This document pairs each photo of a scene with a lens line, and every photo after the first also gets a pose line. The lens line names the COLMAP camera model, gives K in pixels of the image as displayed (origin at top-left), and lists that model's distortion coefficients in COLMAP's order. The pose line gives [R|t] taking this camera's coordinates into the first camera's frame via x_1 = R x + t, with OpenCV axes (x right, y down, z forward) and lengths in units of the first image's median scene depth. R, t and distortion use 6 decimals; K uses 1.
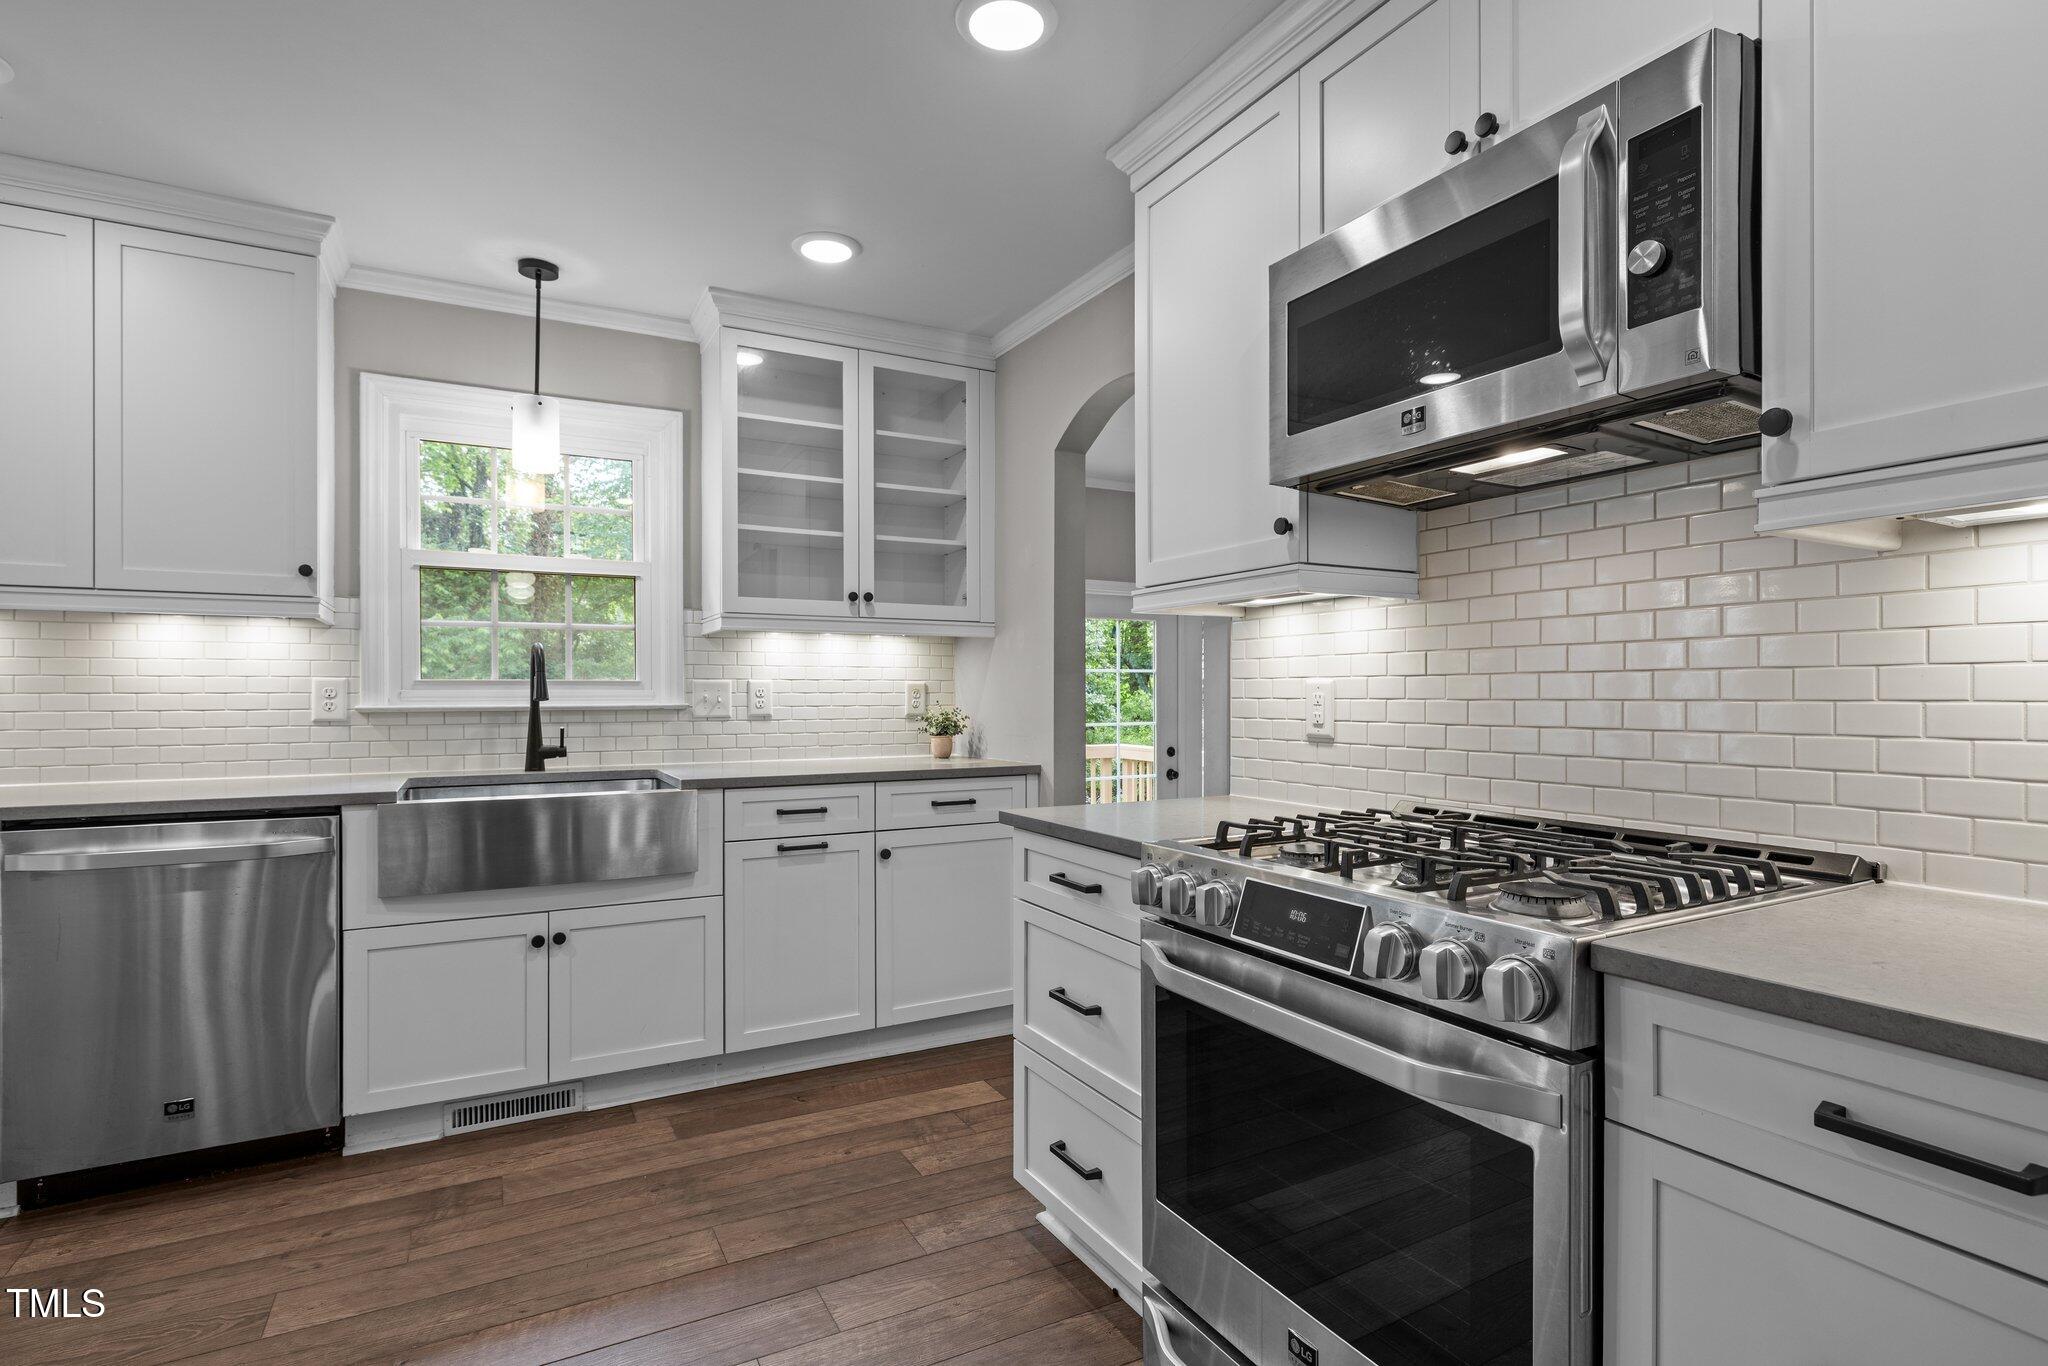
lens RADIAL K [[1003.3, 0, 1017.1], [0, 1003.3, 697.9], [0, 0, 1]] dist [-0.001494, 0.000620]
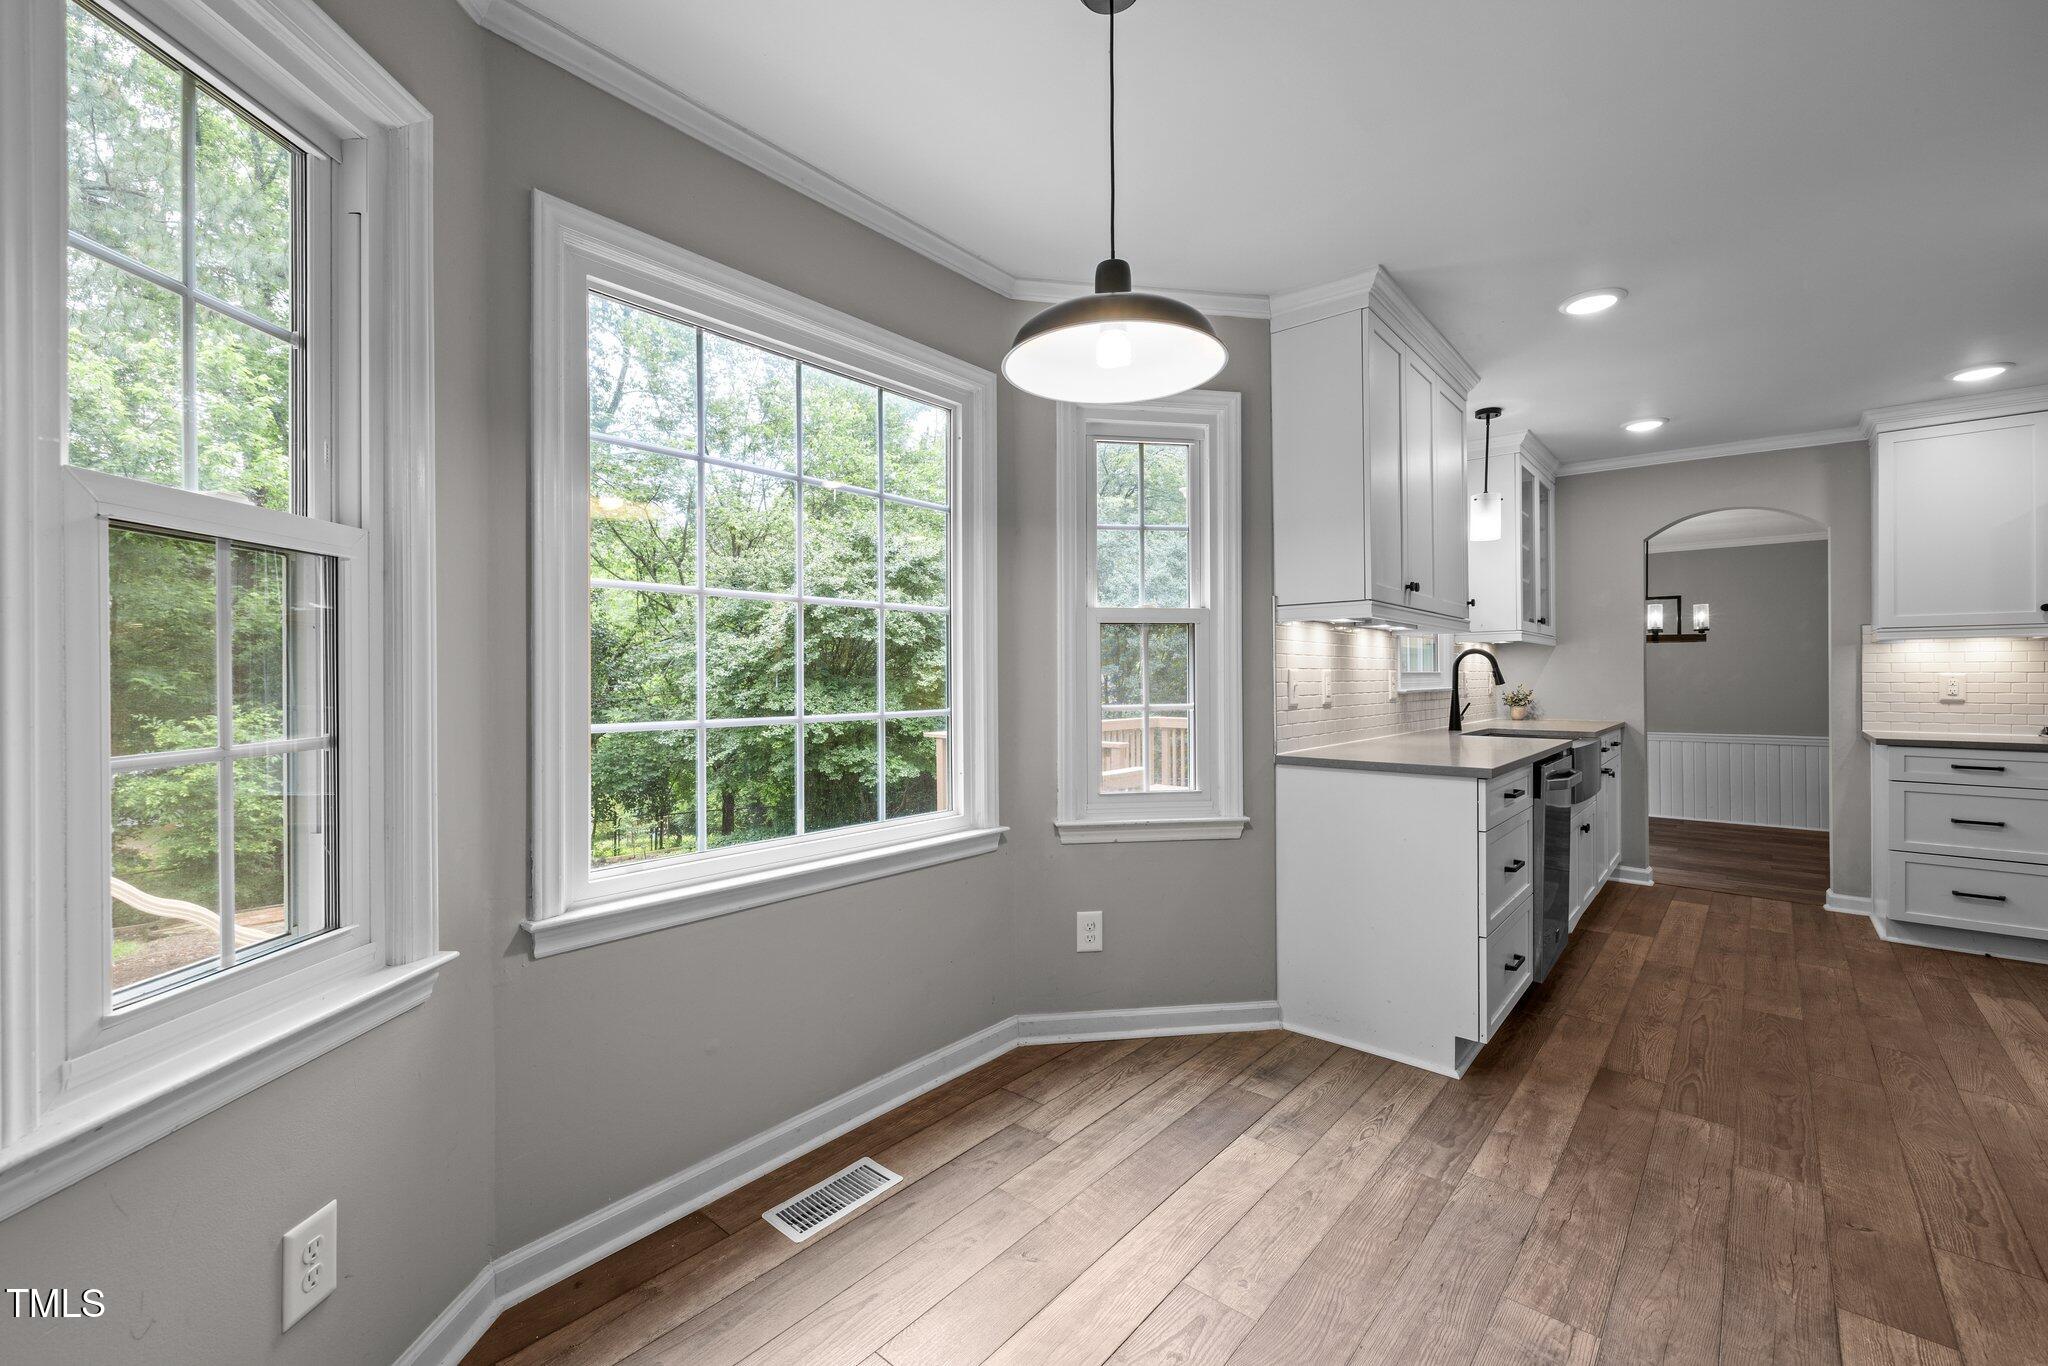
lens RADIAL K [[853.1, 0, 1022.3], [0, 853.1, 674.8], [0, 0, 1]] dist [0.001068, -0.000304]
pose [[0.935125, 0.000787, 0.354317, -1.967737], [0.002164, 0.999966, -0.007931, -0.005026], [-0.354311, 0.008183, 0.935092, 0.002970]]
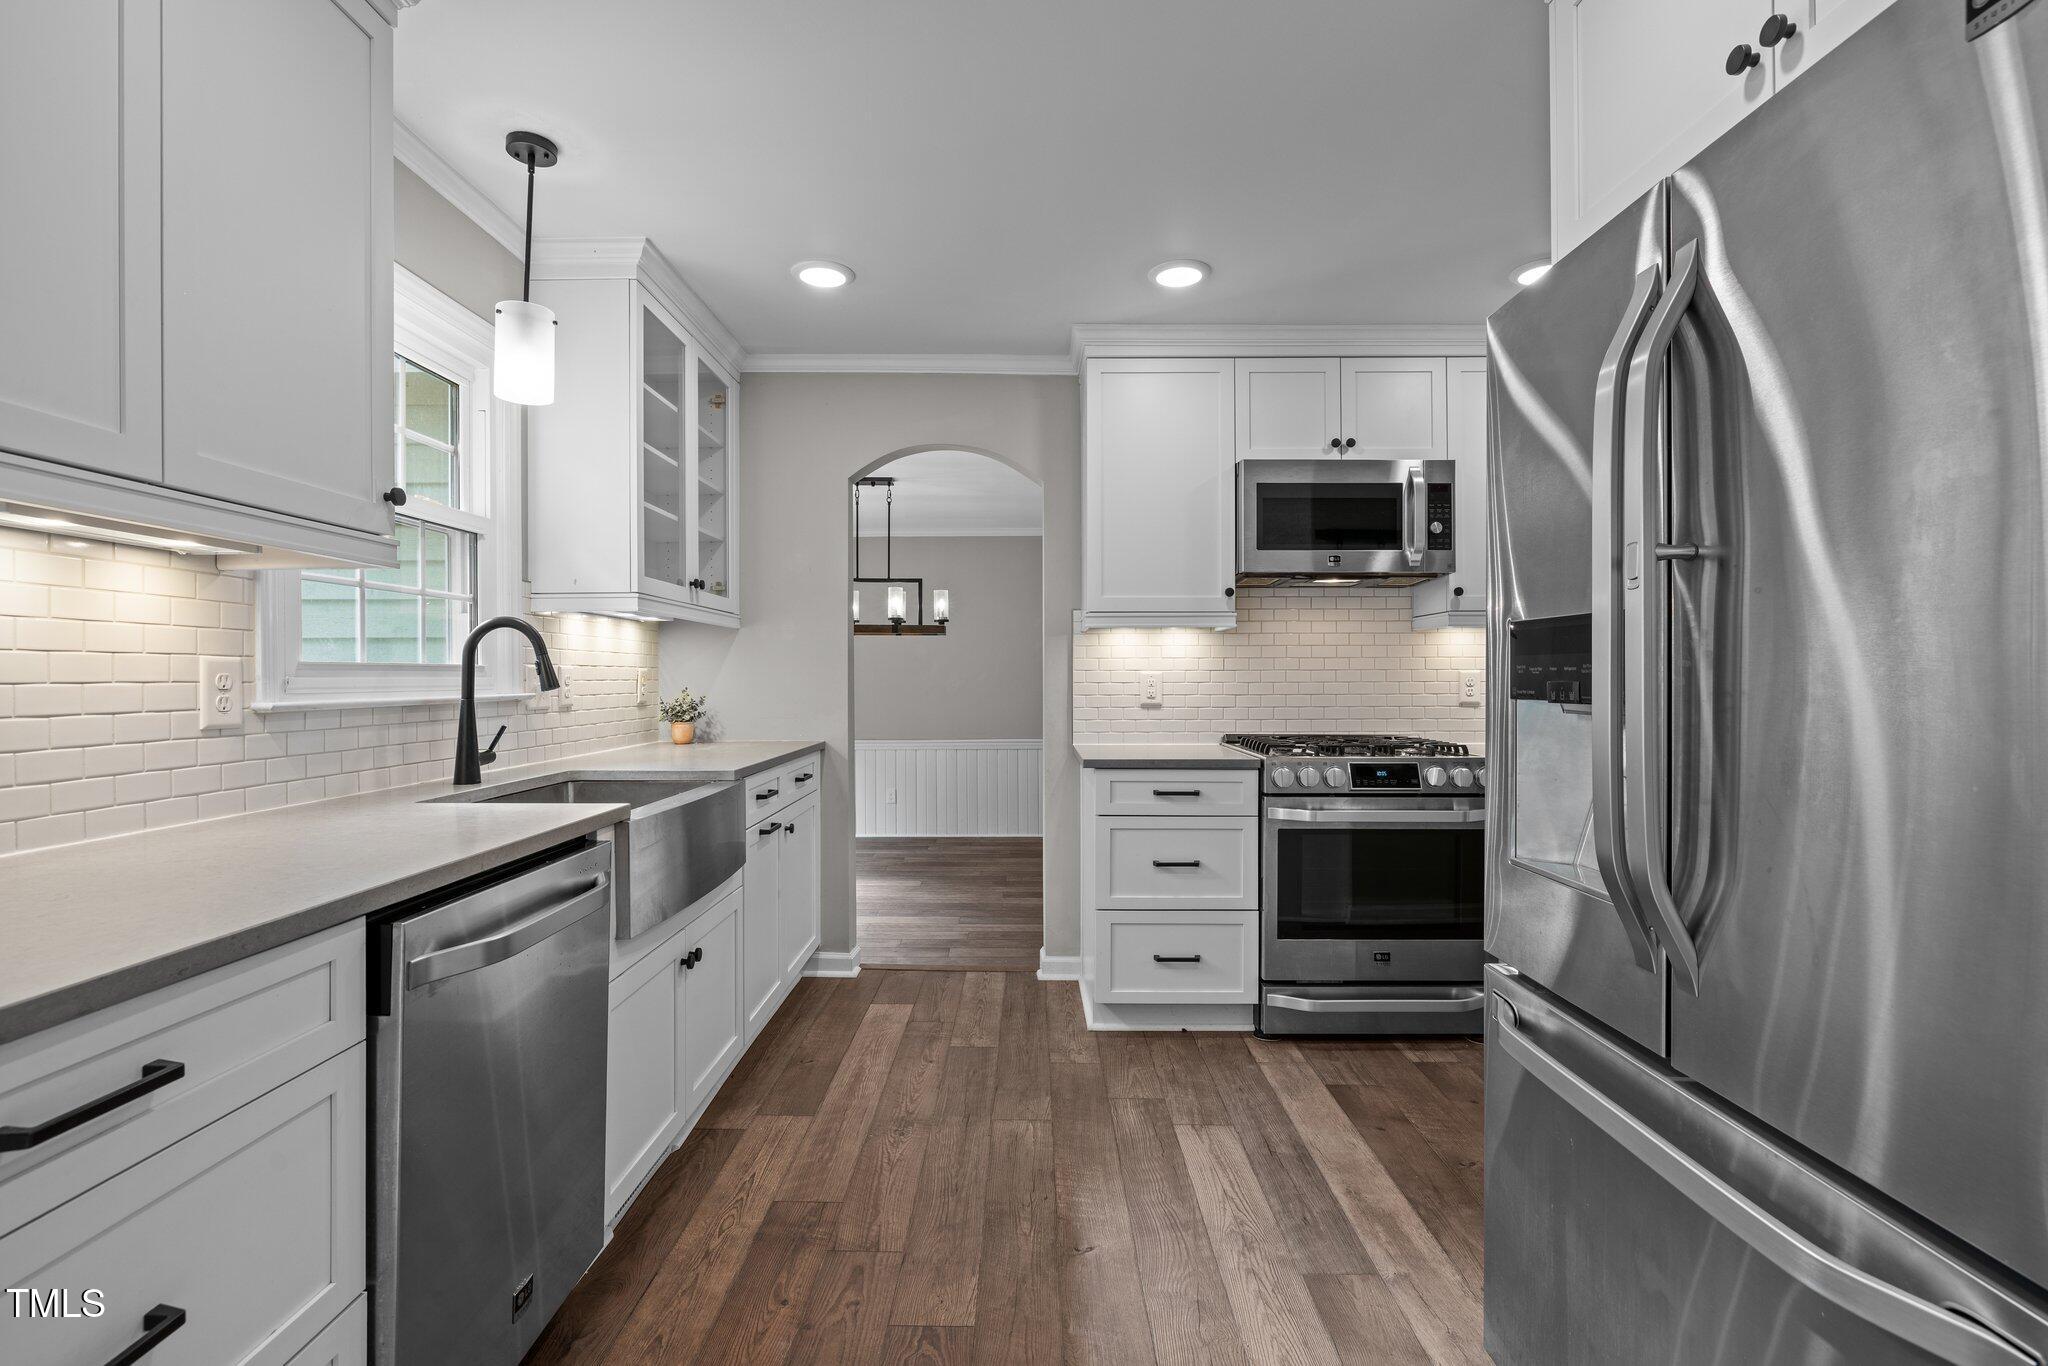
lens RADIAL K [[942.1, 0, 1014.5], [0, 942.1, 674.6], [0, 0, 1]] dist [-0.001283, 0.000001]
pose [[0.486776, 0.003002, 0.873521, -1.128669], [0.005356, 0.999965, -0.006421, -0.003602], [-0.873510, 0.007804, 0.486743, 0.364420]]
